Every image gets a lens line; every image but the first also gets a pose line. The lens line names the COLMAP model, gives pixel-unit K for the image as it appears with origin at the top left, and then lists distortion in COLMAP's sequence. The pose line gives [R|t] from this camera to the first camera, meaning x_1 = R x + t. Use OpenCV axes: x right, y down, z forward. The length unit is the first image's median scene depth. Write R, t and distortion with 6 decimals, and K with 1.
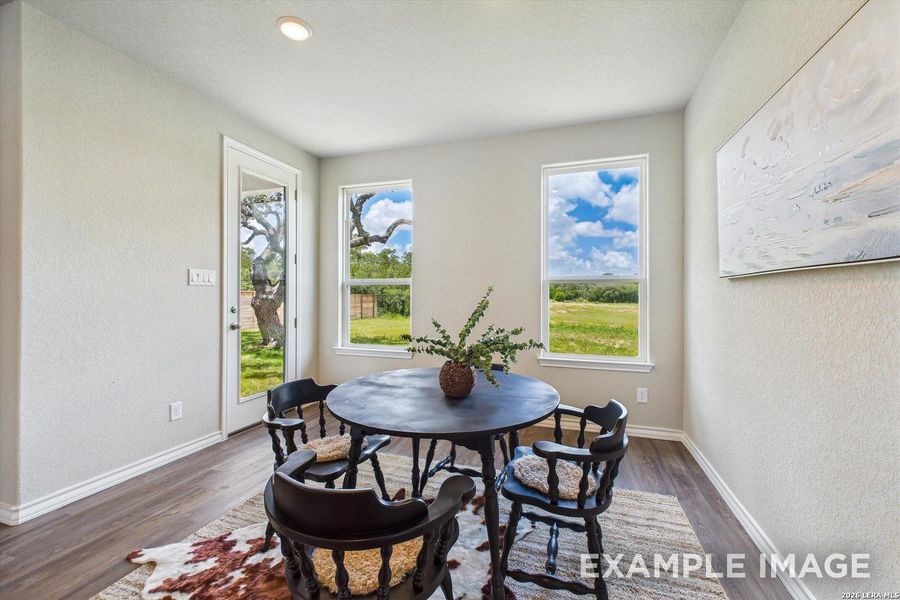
lens RADIAL K [[379.5, 0, 450.9], [0, 379.5, 293.2], [0, 0, 1]] dist [0.001415, 0.000203]
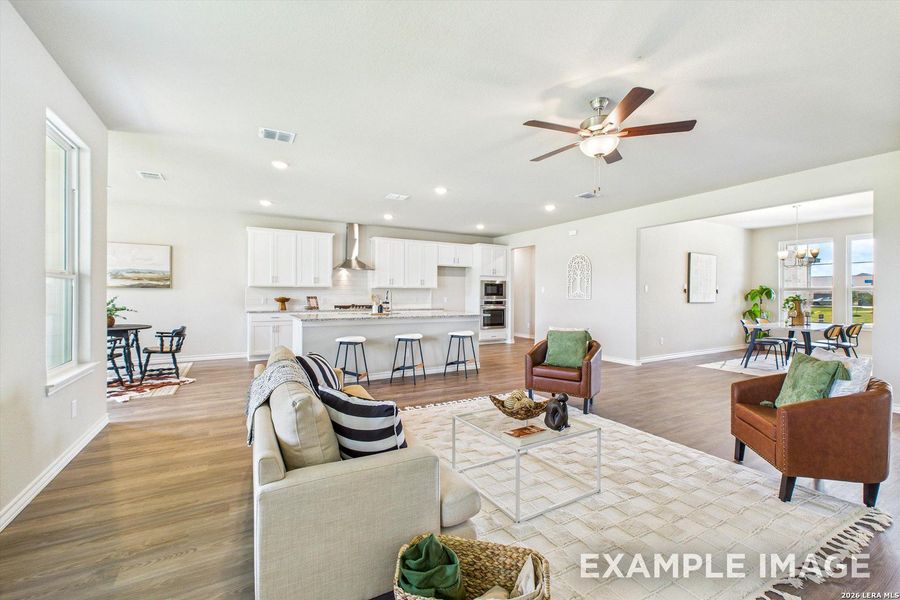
lens RADIAL K [[379.5, 0, 450.1], [0, 379.5, 293.6], [0, 0, 1]] dist [0.001415, 0.000203]
pose [[-0.740104, -0.003348, 0.672484, -2.258652], [-0.009445, 0.999941, -0.005416, -0.005175], [-0.672426, -0.010360, -0.740092, 0.788256]]
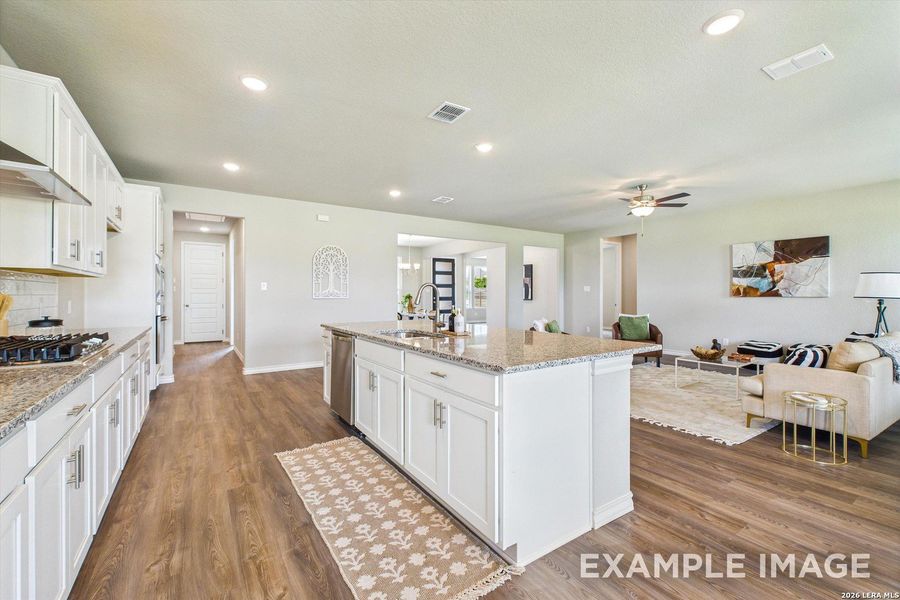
lens RADIAL K [[379.5, 0, 449.3], [0, 379.5, 294.1], [0, 0, 1]] dist [0.001415, 0.000203]
pose [[-0.615017, -0.002779, -0.788509, 0.008706], [0.003630, 0.999973, -0.006355, 0.000494], [0.788505, -0.006771, -0.614991, 0.193193]]
